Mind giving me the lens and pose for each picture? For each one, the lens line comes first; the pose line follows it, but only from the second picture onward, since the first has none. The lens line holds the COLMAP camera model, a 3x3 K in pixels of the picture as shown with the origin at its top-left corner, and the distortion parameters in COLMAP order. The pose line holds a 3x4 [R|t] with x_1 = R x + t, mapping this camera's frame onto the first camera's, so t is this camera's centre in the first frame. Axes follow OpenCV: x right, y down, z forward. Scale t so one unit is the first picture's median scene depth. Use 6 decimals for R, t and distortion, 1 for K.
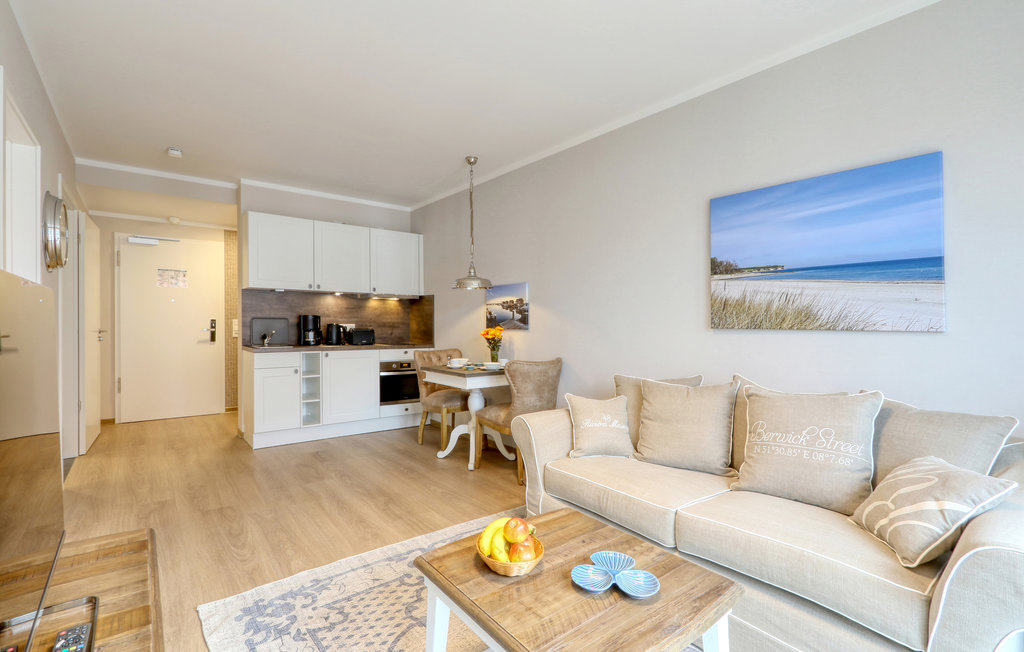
lens RADIAL K [[469.6, 0, 493.8], [0, 469.6, 333.2], [0, 0, 1]] dist [-0.000358, 0.001516]
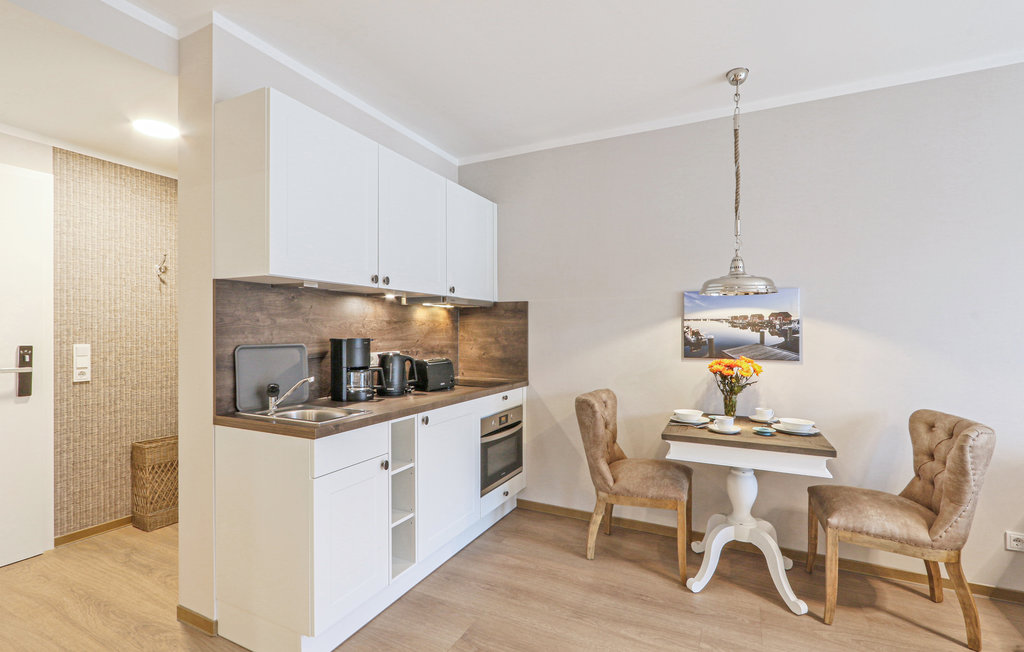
lens RADIAL K [[469.6, 0, 509.3], [0, 469.6, 339.5], [0, 0, 1]] dist [-0.000358, 0.001516]
pose [[0.896559, -0.015410, 0.442656, -0.472846], [0.014676, 0.999879, 0.005083, -0.038182], [-0.442681, 0.001939, 0.896677, 0.495898]]
